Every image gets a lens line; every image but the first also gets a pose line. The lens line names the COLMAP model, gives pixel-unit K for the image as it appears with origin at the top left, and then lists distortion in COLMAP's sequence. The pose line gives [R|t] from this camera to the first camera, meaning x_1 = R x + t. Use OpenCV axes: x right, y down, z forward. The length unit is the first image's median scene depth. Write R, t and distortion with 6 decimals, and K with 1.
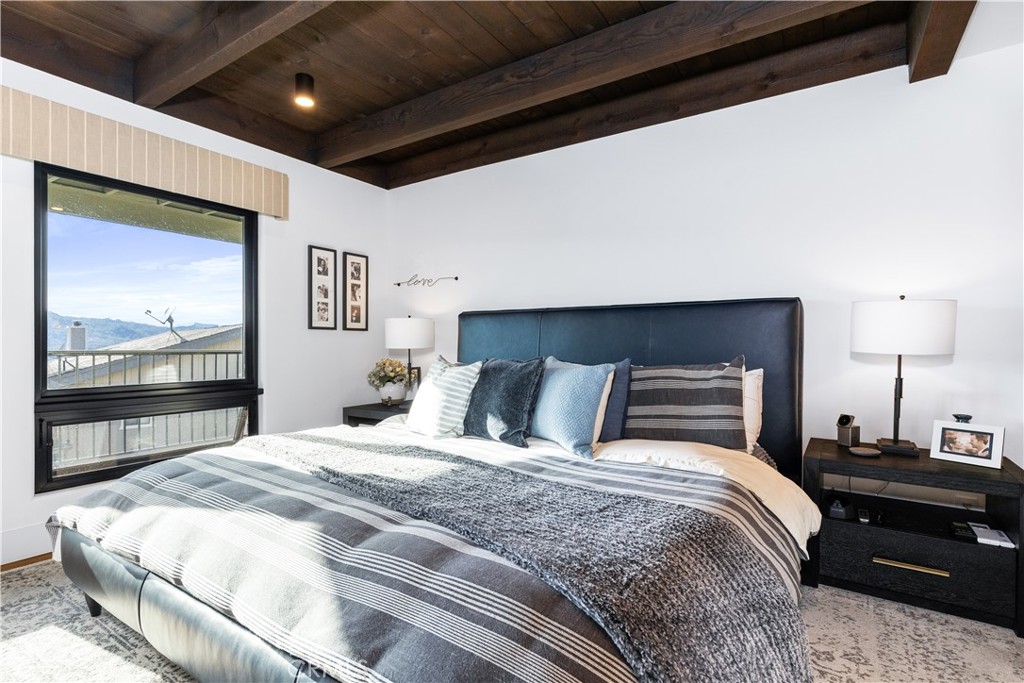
lens RADIAL K [[485.1, 0, 512.0], [0, 485.1, 341.5], [0, 0, 1]] dist [0.000277, -0.000286]
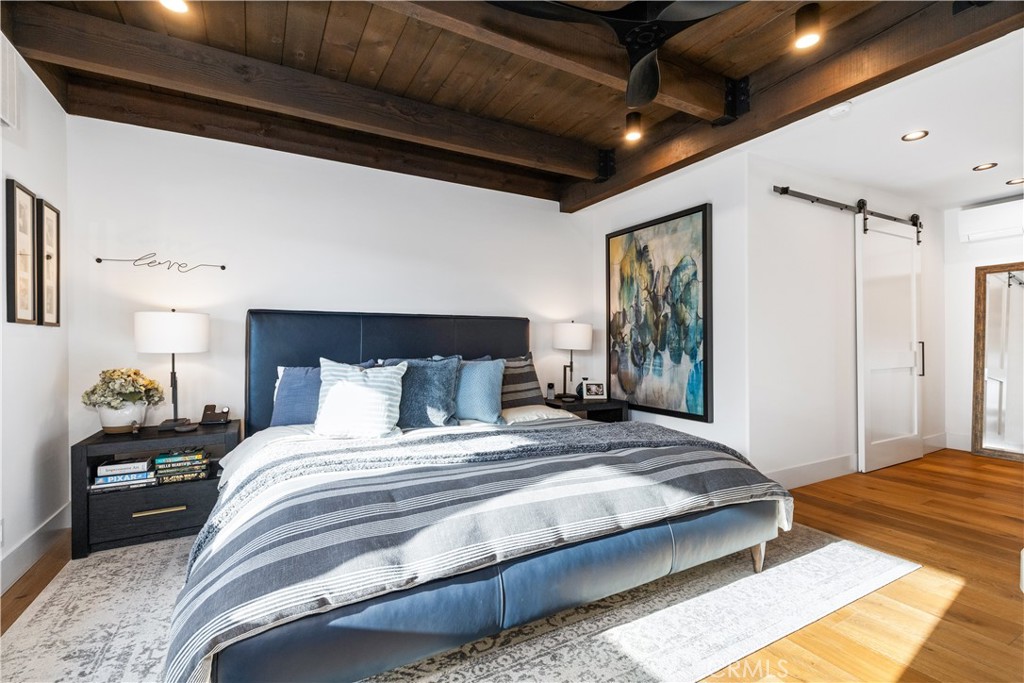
lens RADIAL K [[468.1, 0, 512.0], [0, 468.1, 341.5], [0, 0, 1]] dist [-0.002276, -0.000324]
pose [[0.460141, 0.003650, 0.887839, -0.955241], [-0.000052, 0.999992, -0.004084, -0.000043], [-0.887846, 0.001833, 0.460137, 0.301325]]
